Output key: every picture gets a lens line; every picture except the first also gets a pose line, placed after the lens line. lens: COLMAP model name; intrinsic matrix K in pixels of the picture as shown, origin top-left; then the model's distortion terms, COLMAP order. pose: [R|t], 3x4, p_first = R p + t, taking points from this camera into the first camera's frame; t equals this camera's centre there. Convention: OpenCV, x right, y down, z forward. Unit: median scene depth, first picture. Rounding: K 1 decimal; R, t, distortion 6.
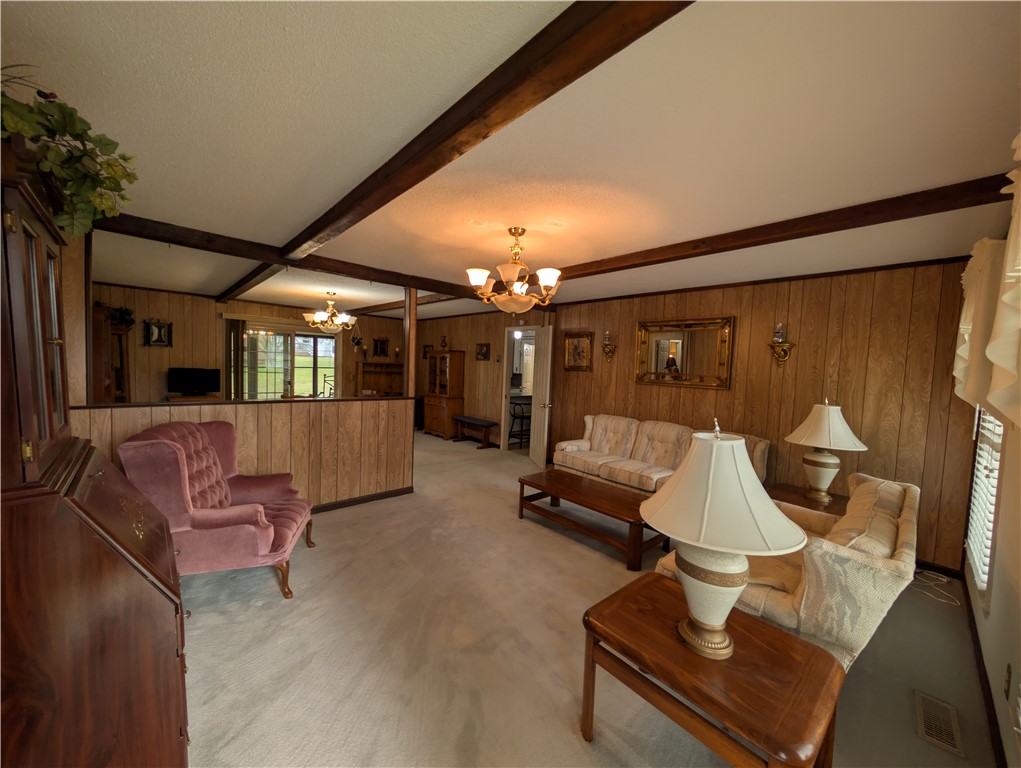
lens RADIAL K [[386.0, 0, 509.3], [0, 386.0, 386.7], [0, 0, 1]] dist [-0.000075, 0.000240]
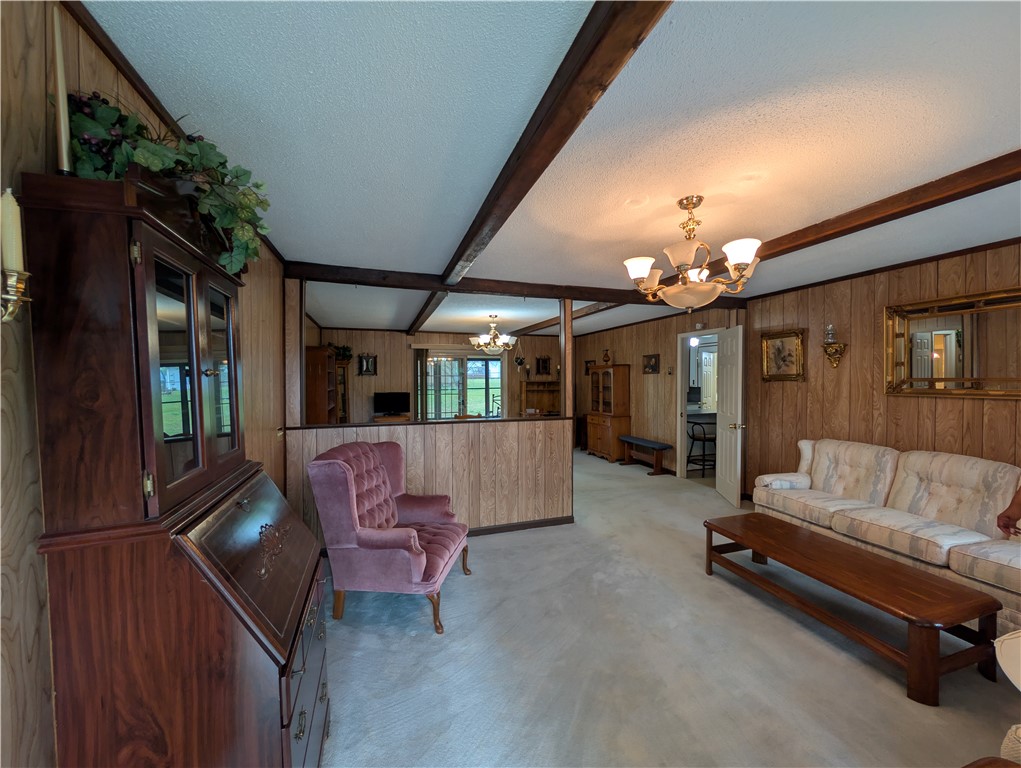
lens RADIAL K [[386.0, 0, 509.3], [0, 386.0, 386.7], [0, 0, 1]] dist [-0.000075, 0.000240]
pose [[0.910558, -0.035657, -0.411840, -0.003056], [0.017754, 0.998727, -0.047215, -0.004259], [0.412999, 0.035680, 0.910032, 0.109861]]
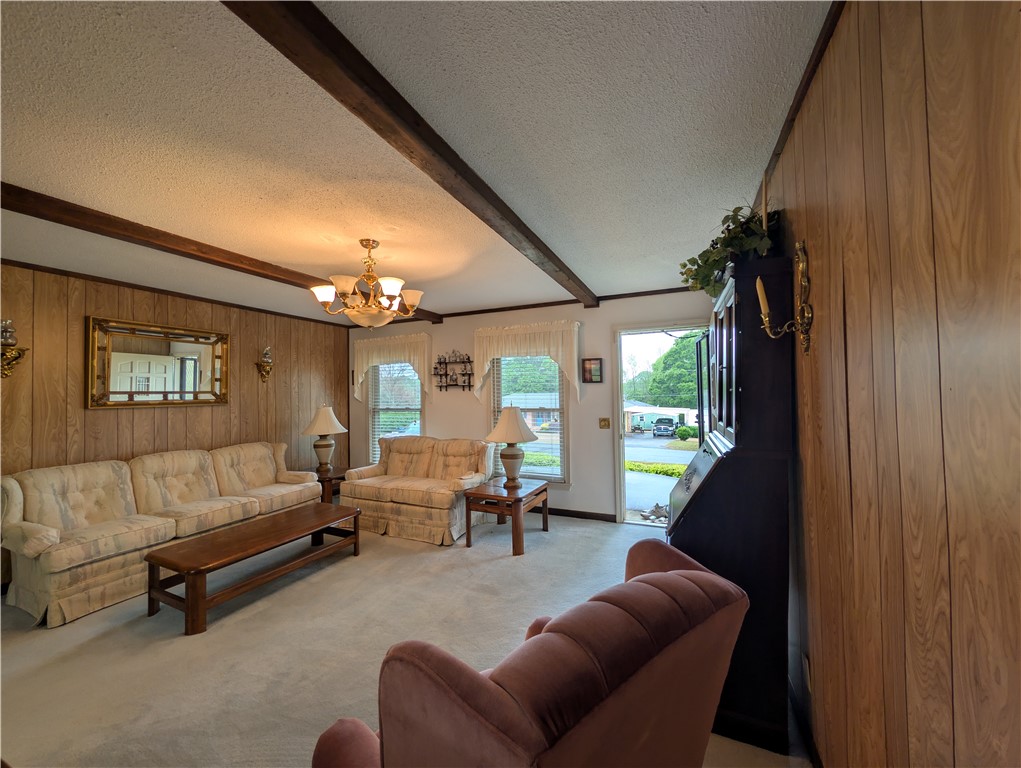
lens RADIAL K [[386.0, 0, 509.3], [0, 386.0, 386.7], [0, 0, 1]] dist [-0.000075, 0.000240]
pose [[-0.387631, -0.018916, 0.921620, -0.668194], [0.052748, 0.997696, 0.042663, -0.044989], [-0.920304, 0.065151, -0.385741, 0.706582]]
